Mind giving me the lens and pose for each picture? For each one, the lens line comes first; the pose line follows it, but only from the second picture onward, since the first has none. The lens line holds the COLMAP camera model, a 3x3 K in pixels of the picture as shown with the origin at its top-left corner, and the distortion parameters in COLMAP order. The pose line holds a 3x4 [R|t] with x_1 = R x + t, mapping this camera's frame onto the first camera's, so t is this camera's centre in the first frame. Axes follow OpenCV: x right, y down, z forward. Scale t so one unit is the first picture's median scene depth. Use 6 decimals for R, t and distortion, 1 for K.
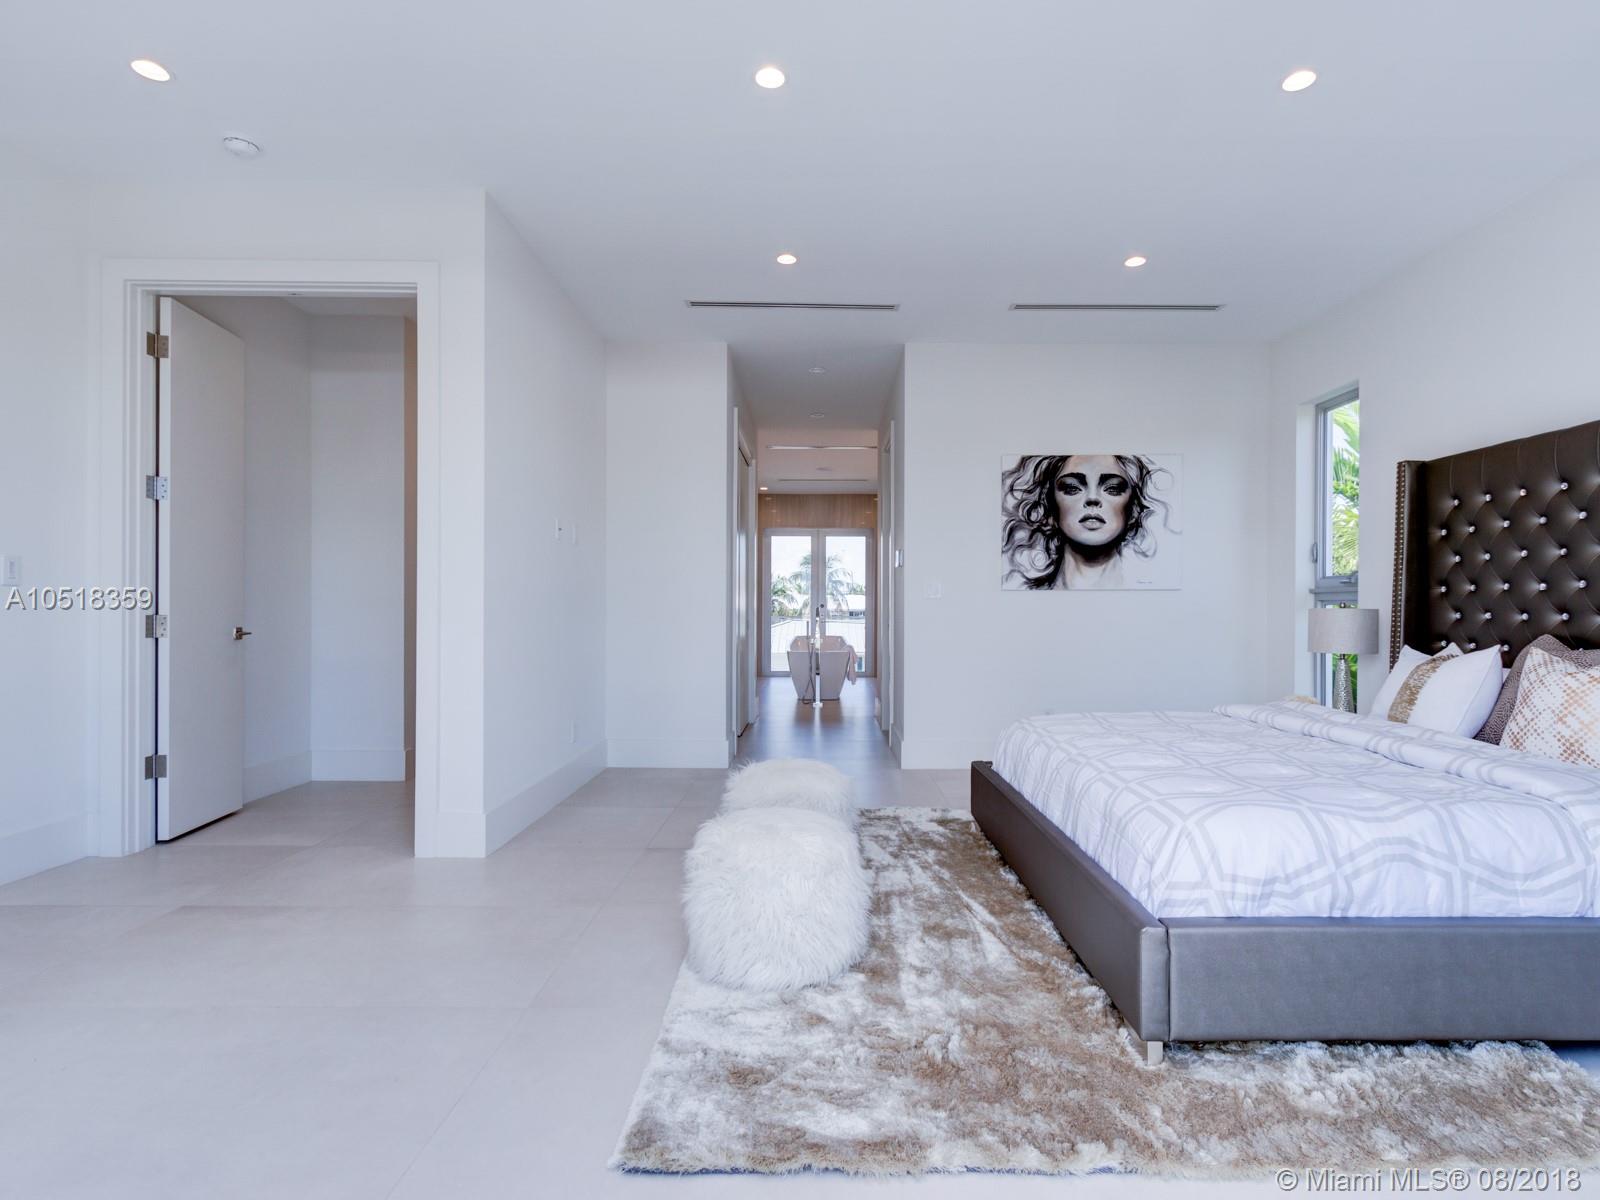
lens RADIAL K [[817.1, 0, 802.3], [0, 817.1, 609.6], [0, 0, 1]] dist [0.002051, -0.001328]
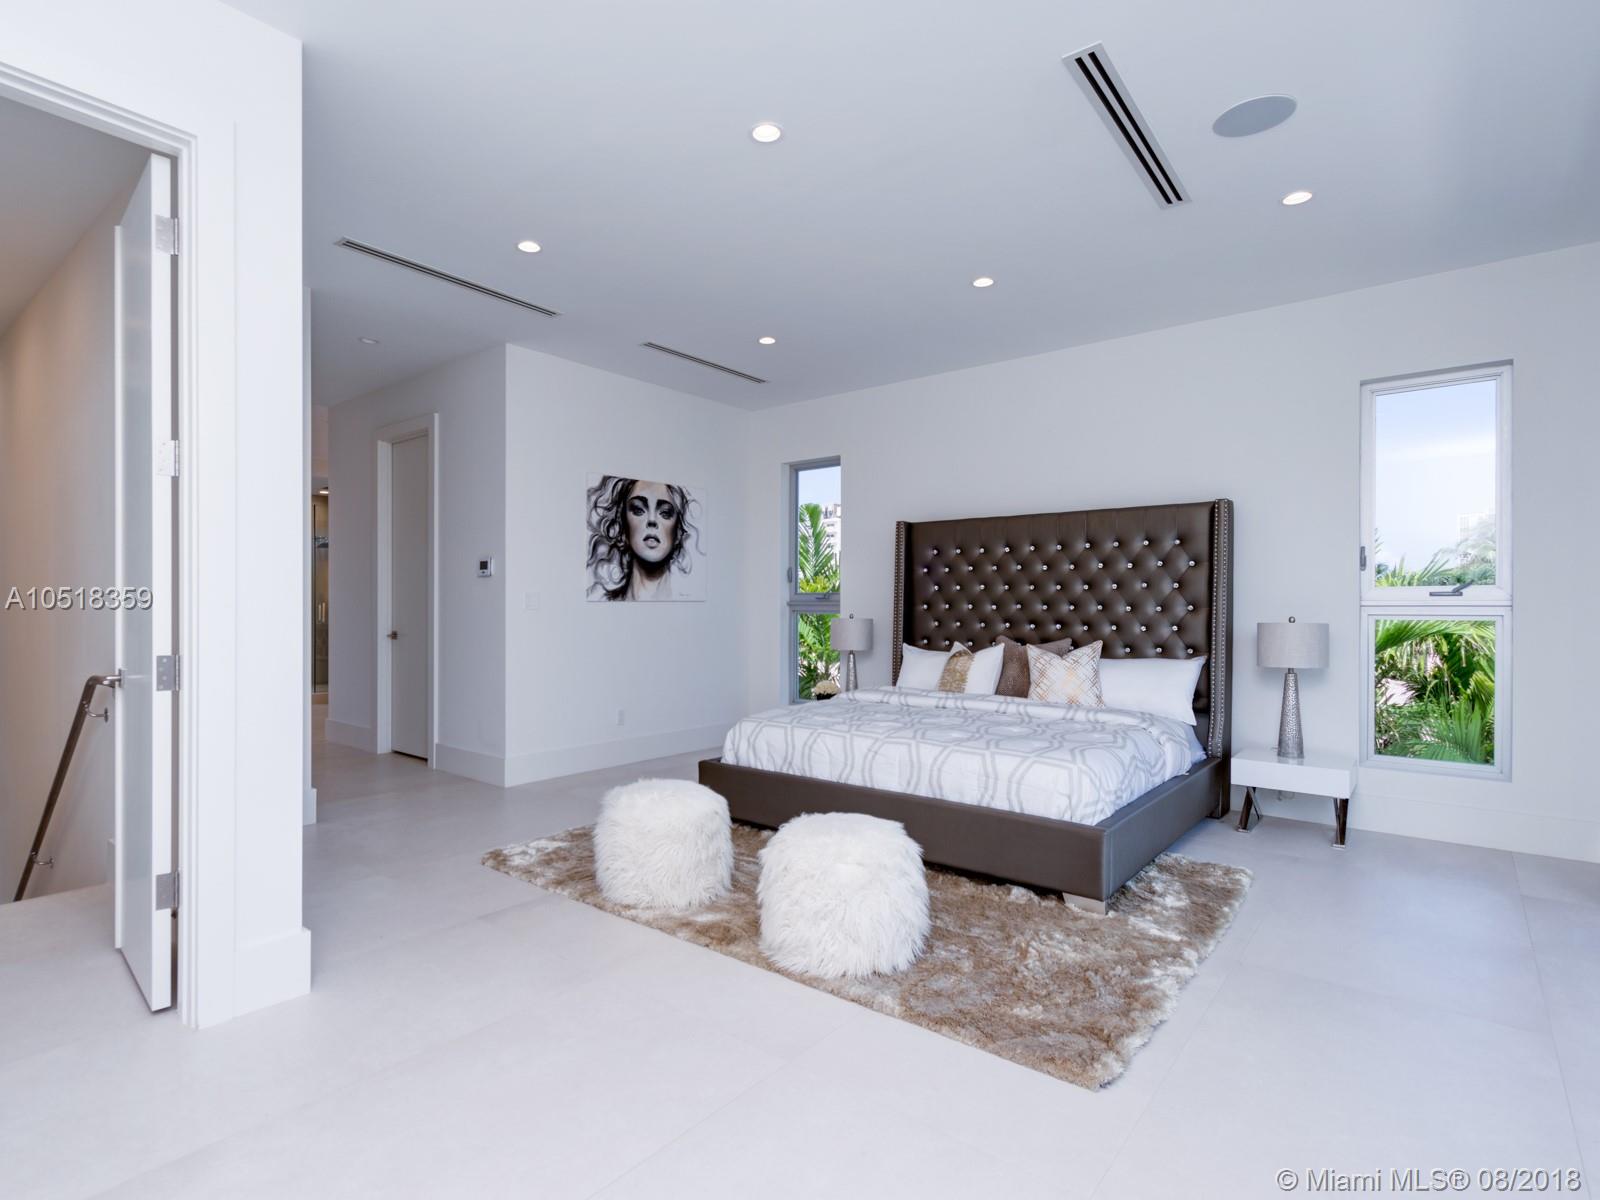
lens RADIAL K [[817.1, 0, 767.4], [0, 817.1, 606.4], [0, 0, 1]] dist [0.002051, -0.001328]
pose [[0.659730, -0.000209, 0.751502, -0.389575], [-0.000637, 0.999999, 0.000838, -0.018129], [-0.751502, -0.001032, 0.659730, 0.135972]]
